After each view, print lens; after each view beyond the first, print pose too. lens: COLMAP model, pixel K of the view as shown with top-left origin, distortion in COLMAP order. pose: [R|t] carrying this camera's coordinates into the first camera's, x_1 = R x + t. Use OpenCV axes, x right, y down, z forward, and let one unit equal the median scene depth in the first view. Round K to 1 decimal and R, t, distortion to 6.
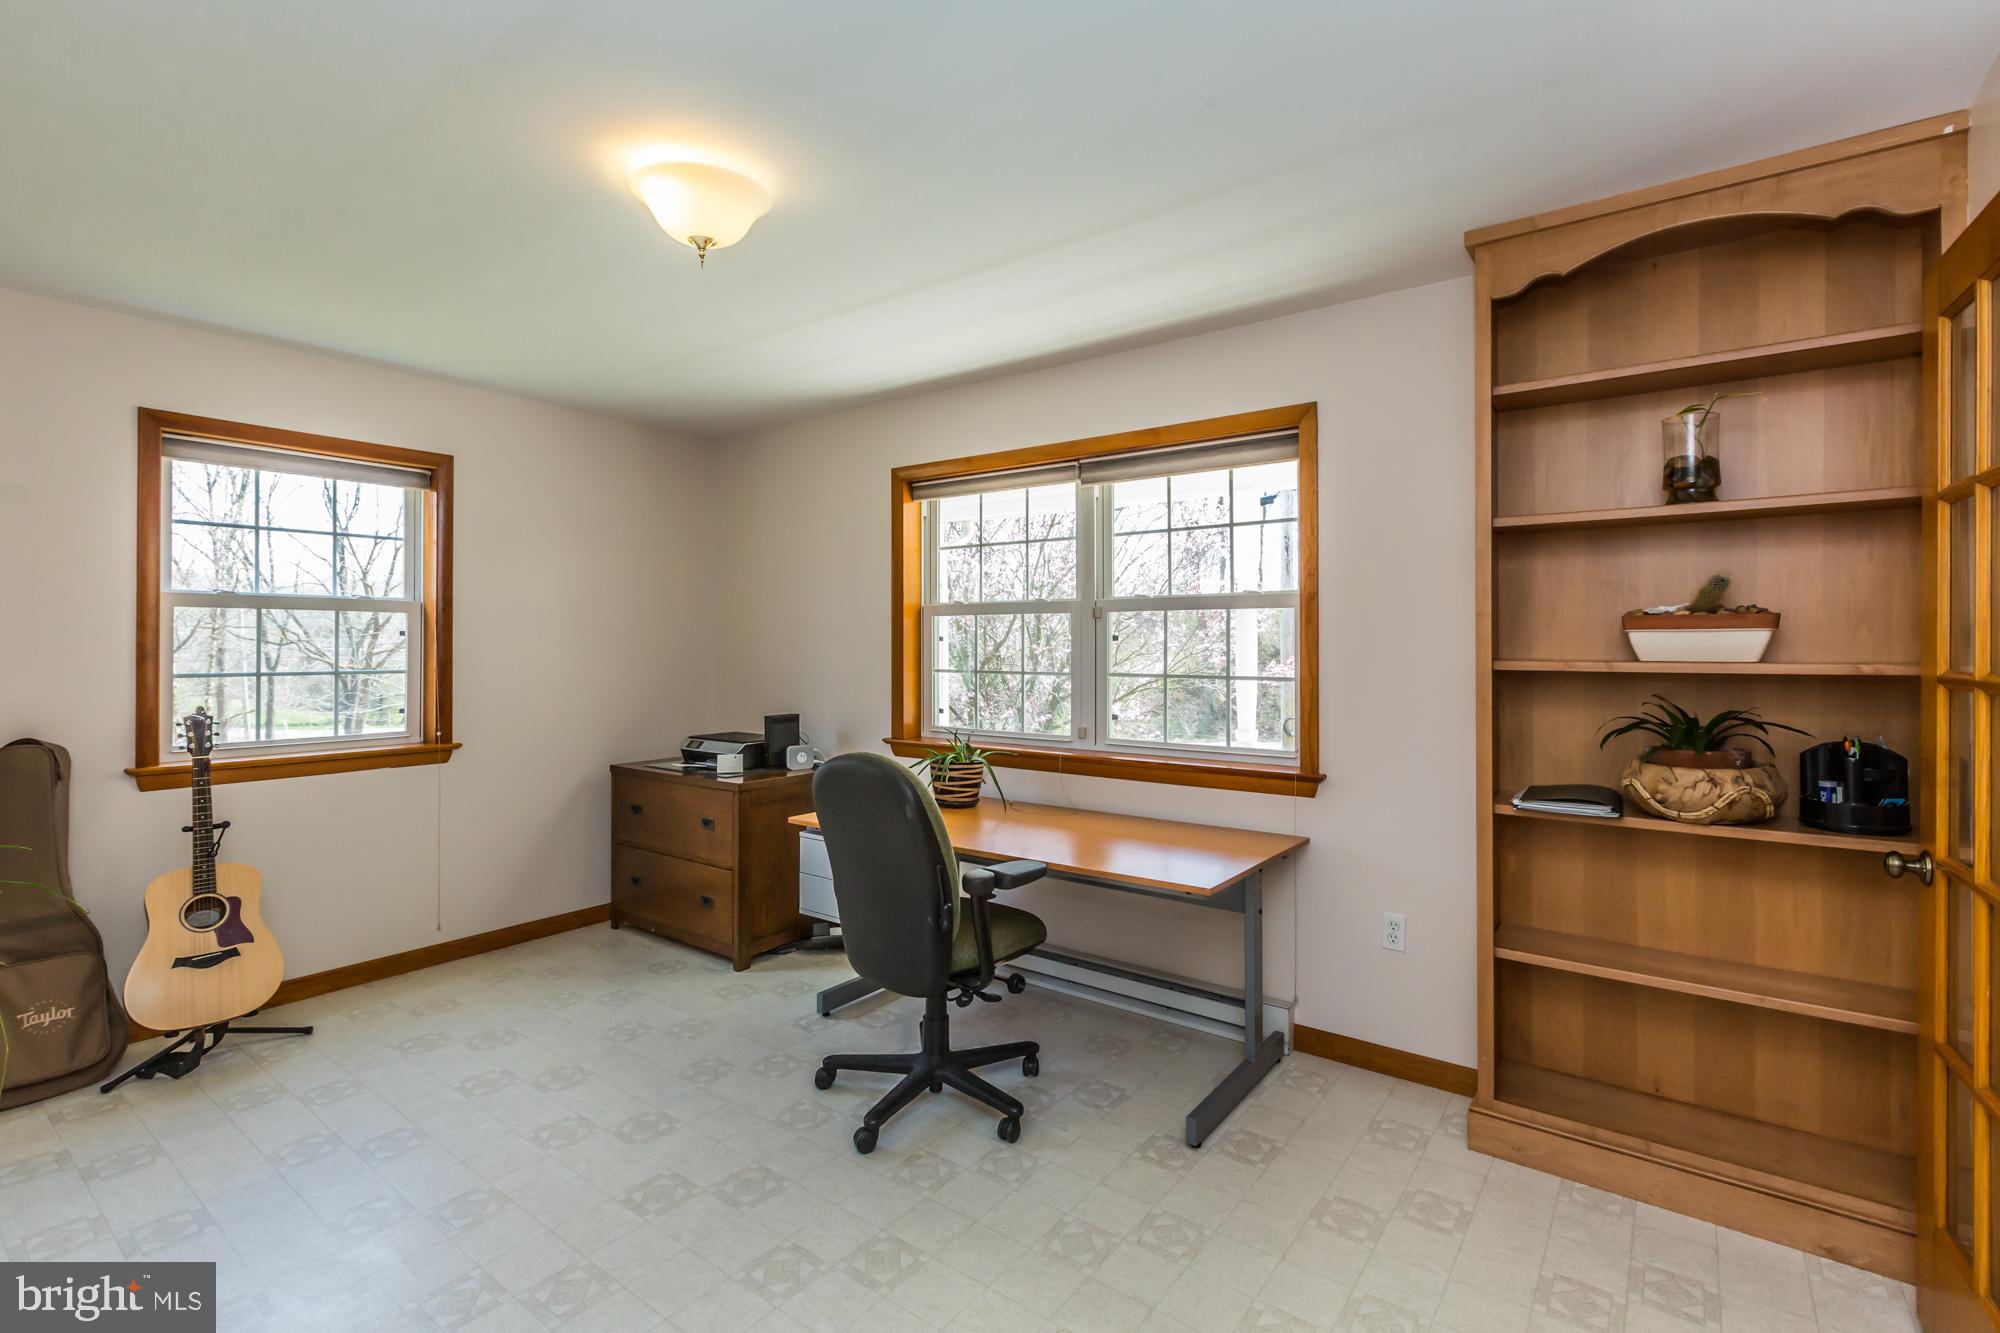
lens RADIAL K [[913.8, 0, 1009.7], [0, 913.8, 633.0], [0, 0, 1]] dist [-0.000766, 0.000209]
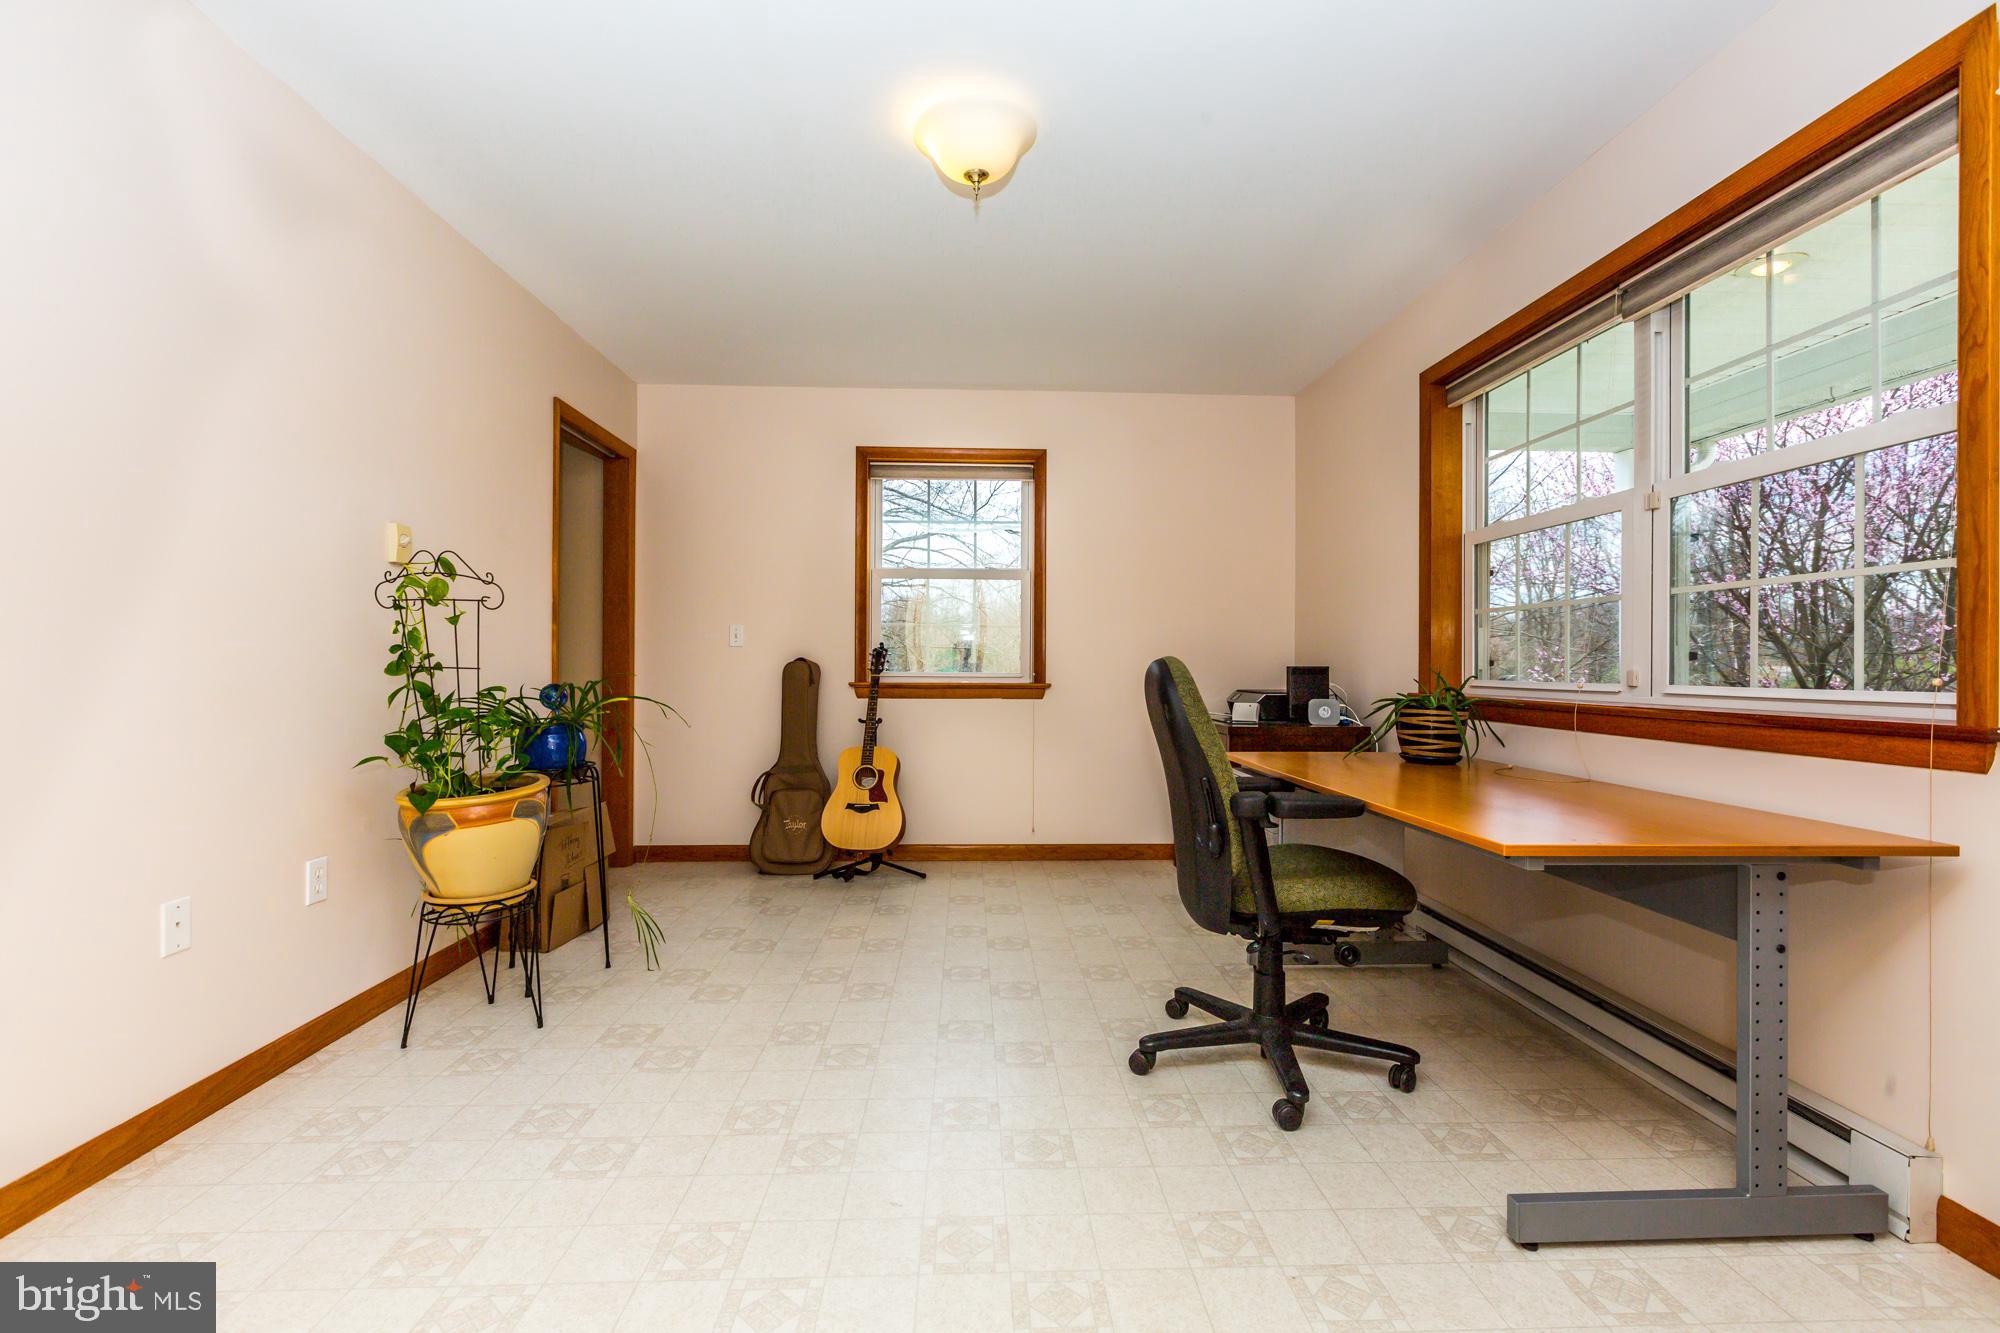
lens RADIAL K [[900.8, 0, 1001.1], [0, 900.8, 658.0], [0, 0, 1]] dist [0.002317, -0.000261]
pose [[0.633598, -0.003162, -0.773656, 0.379120], [0.004820, 0.999988, -0.000139, 0.112638], [0.773647, -0.003641, 0.633606, 0.243144]]
